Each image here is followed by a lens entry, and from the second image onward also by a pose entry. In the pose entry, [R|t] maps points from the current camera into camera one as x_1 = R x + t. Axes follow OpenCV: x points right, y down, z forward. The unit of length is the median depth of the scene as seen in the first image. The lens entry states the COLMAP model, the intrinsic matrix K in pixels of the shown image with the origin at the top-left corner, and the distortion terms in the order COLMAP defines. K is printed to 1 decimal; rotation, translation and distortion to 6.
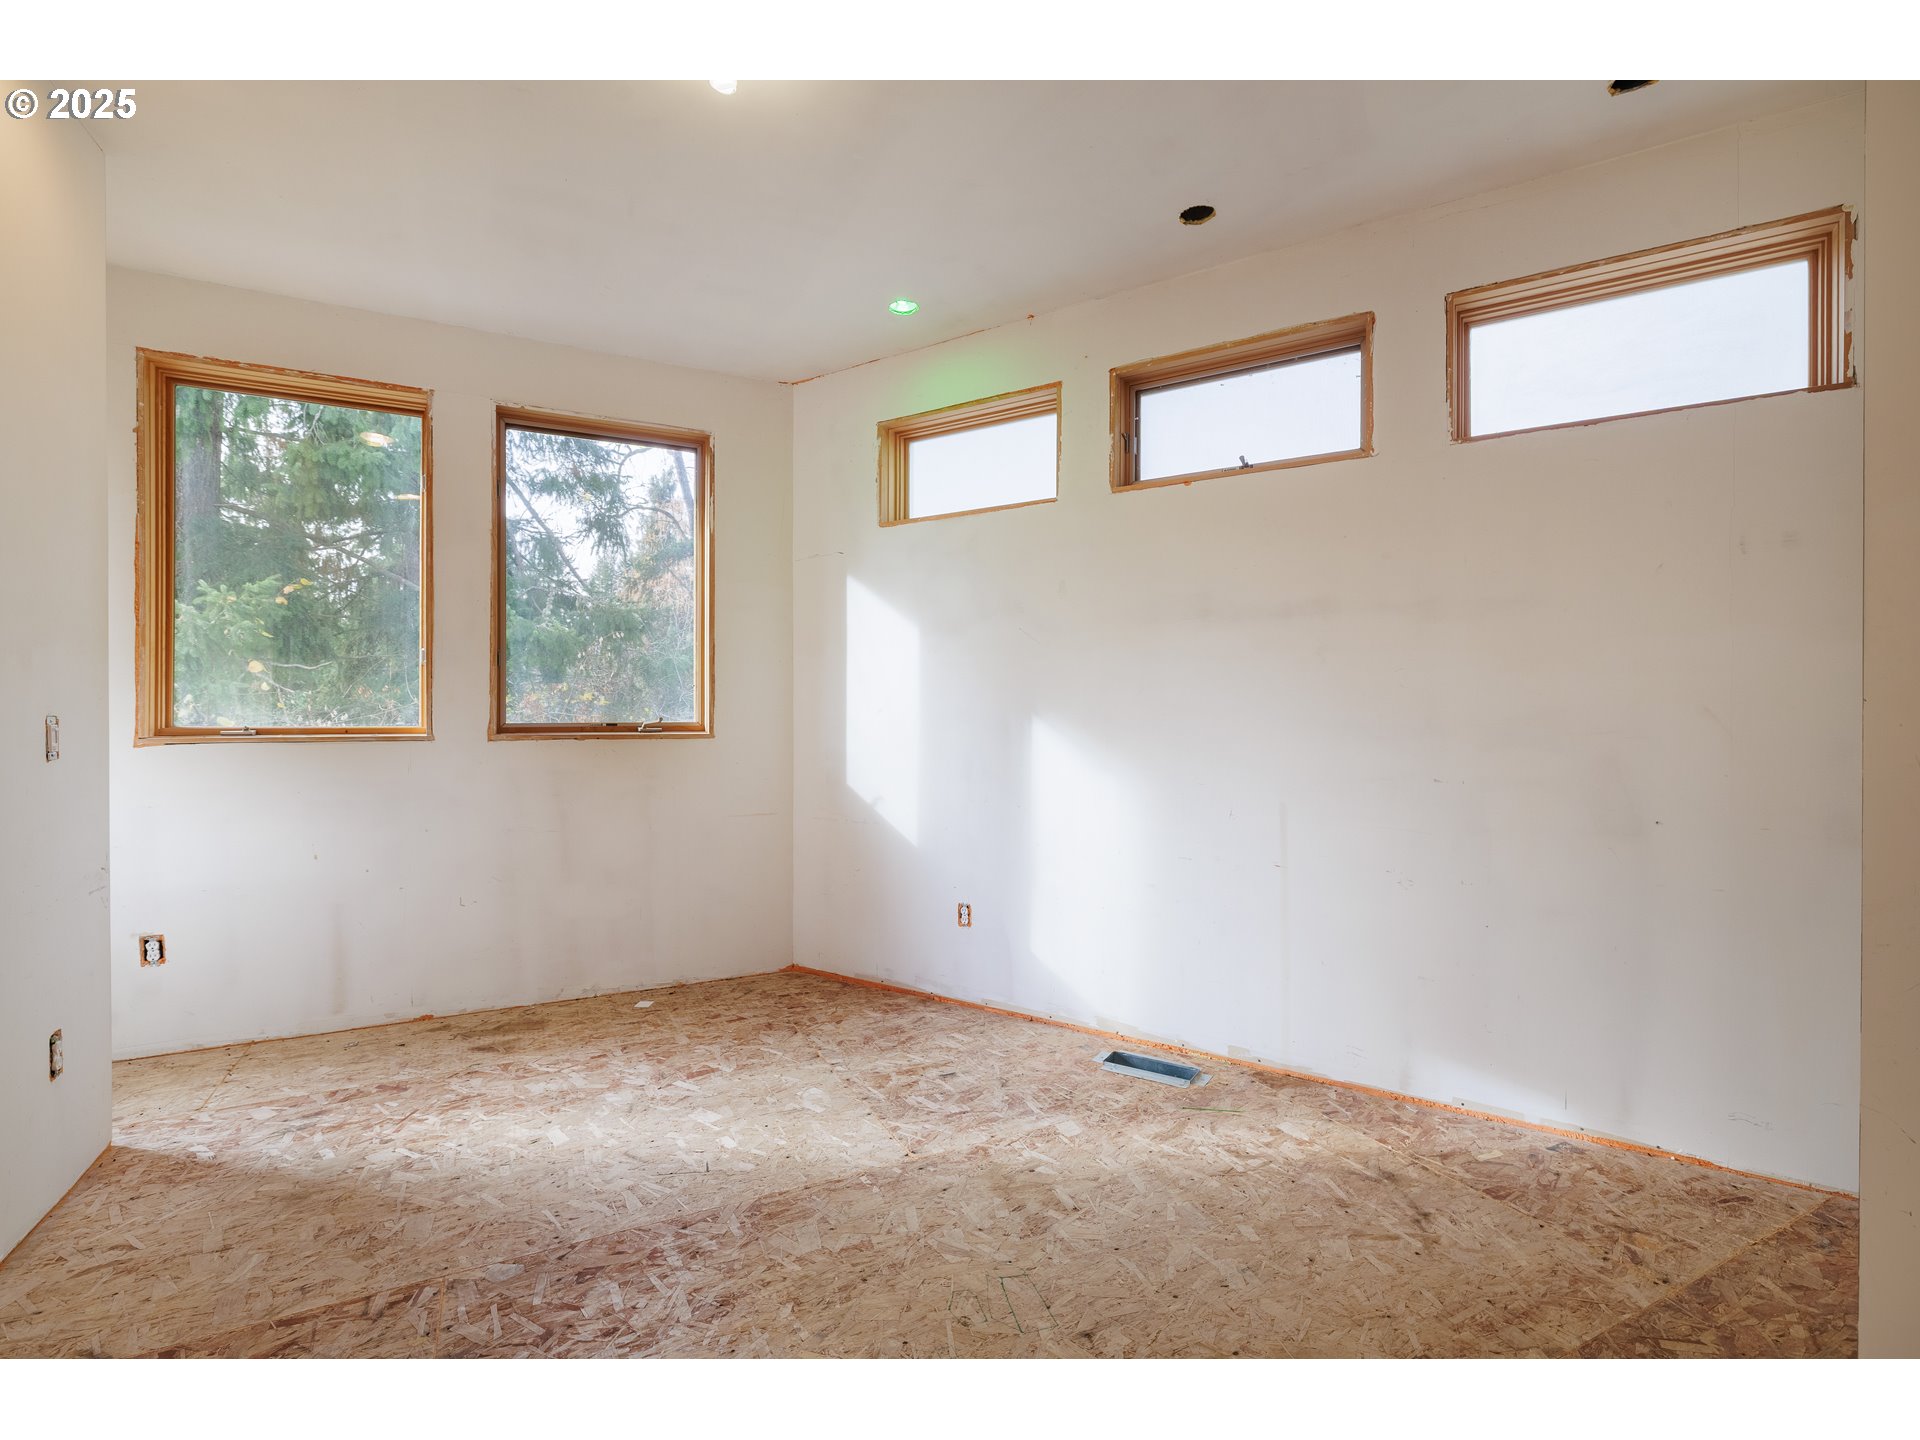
lens RADIAL K [[883.0, 0, 960.0], [0, 883.0, 720.0], [0, 0, 1]] dist [-0.001441, -0.000946]
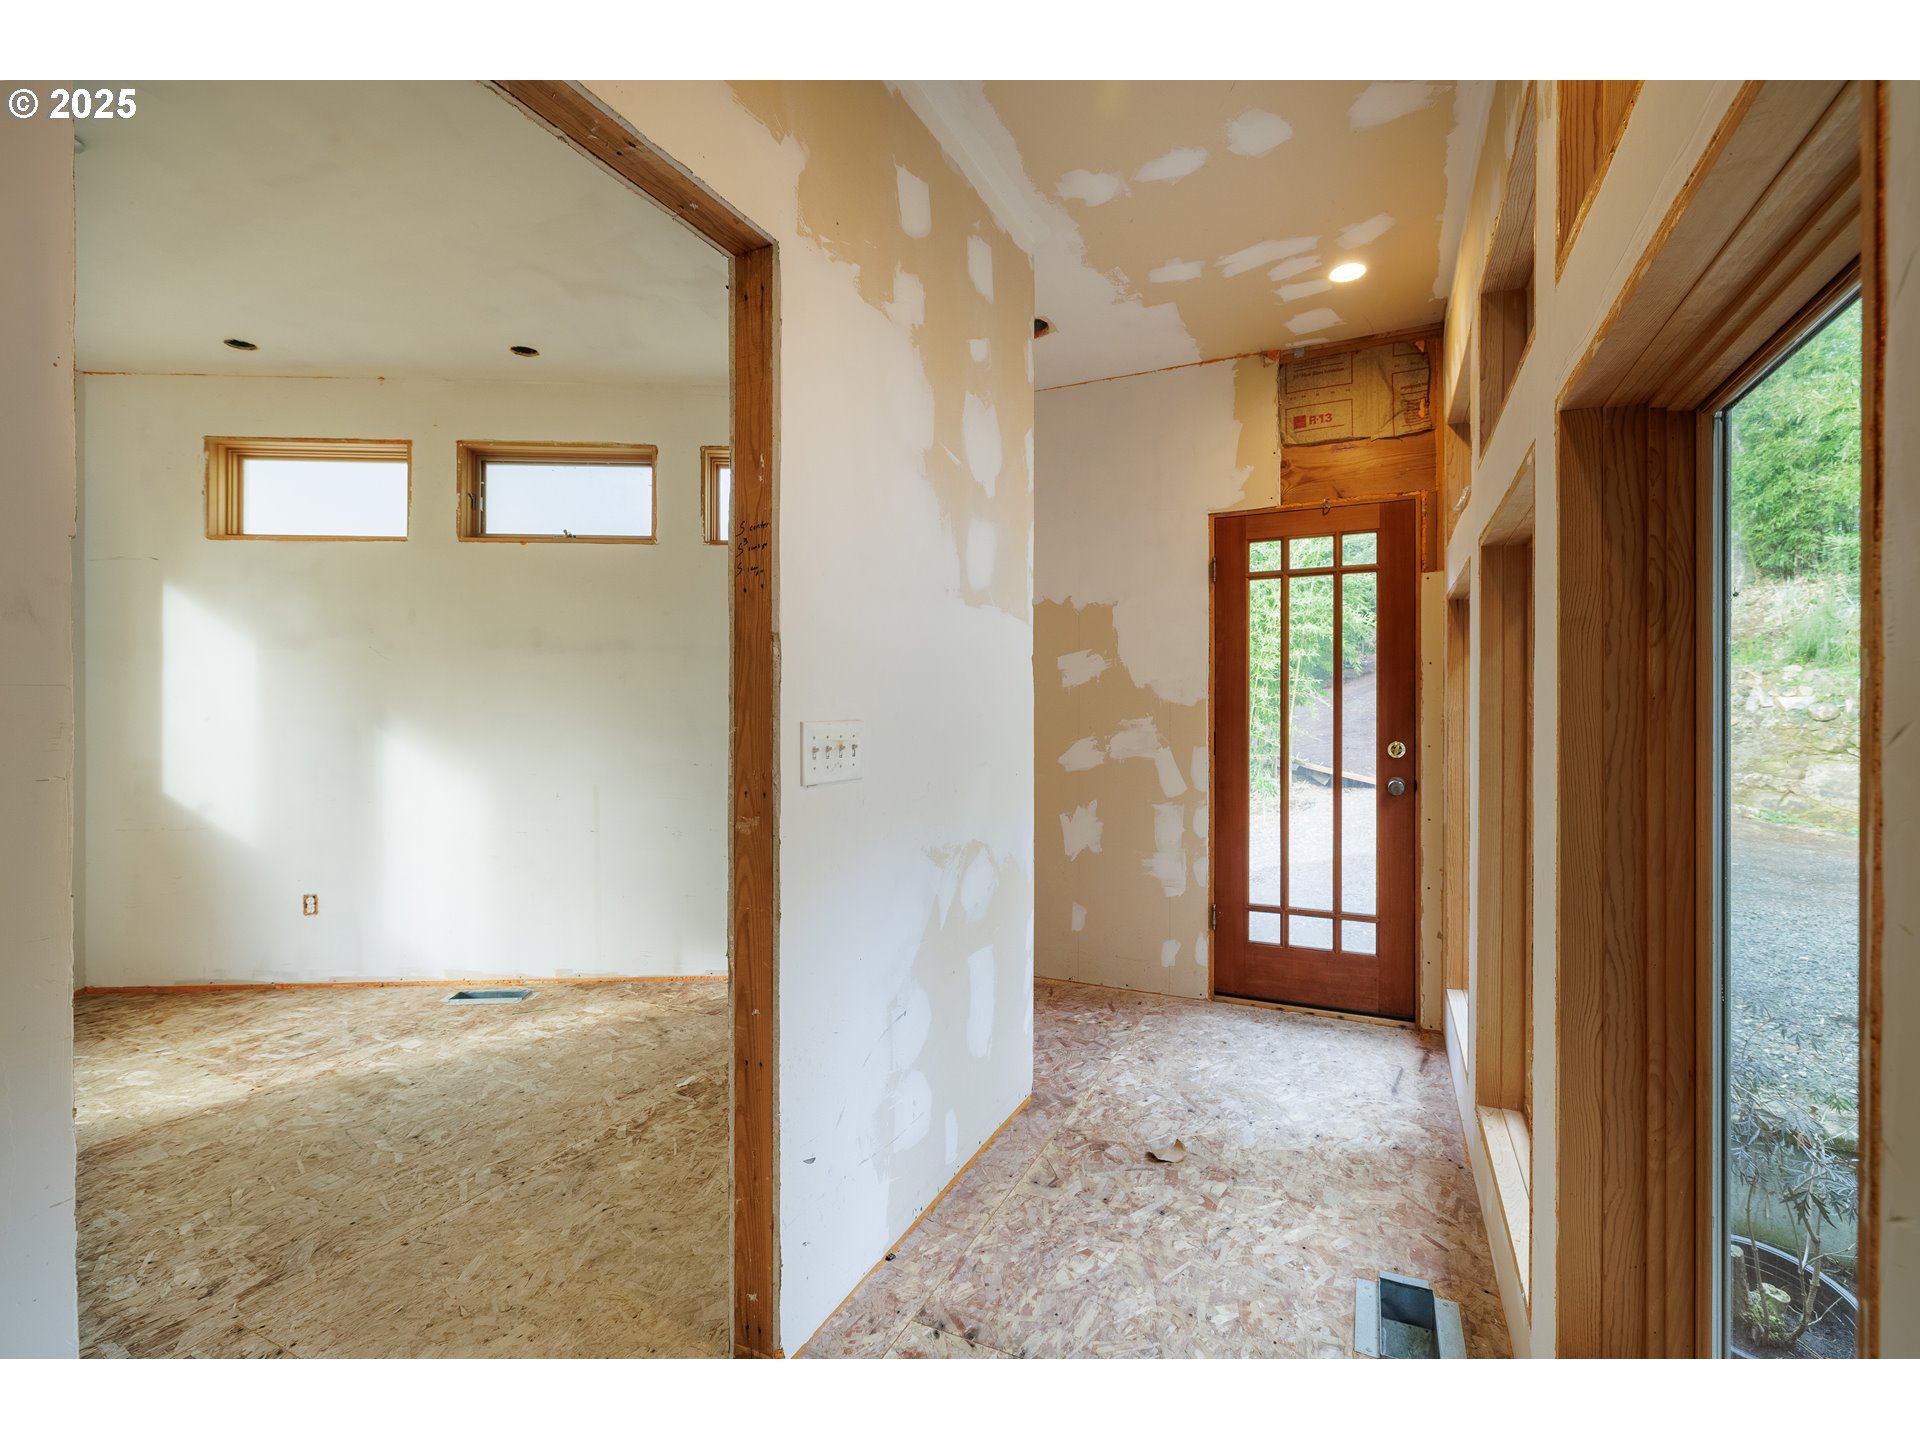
lens RADIAL K [[883.0, 0, 960.0], [0, 883.0, 720.0], [0, 0, 1]] dist [-0.001441, -0.000946]
pose [[0.800559, -0.000995, 0.599253, -0.006548], [0.006027, 0.999961, -0.006391, 0.003727], [-0.599223, 0.008728, 0.800534, -0.459590]]
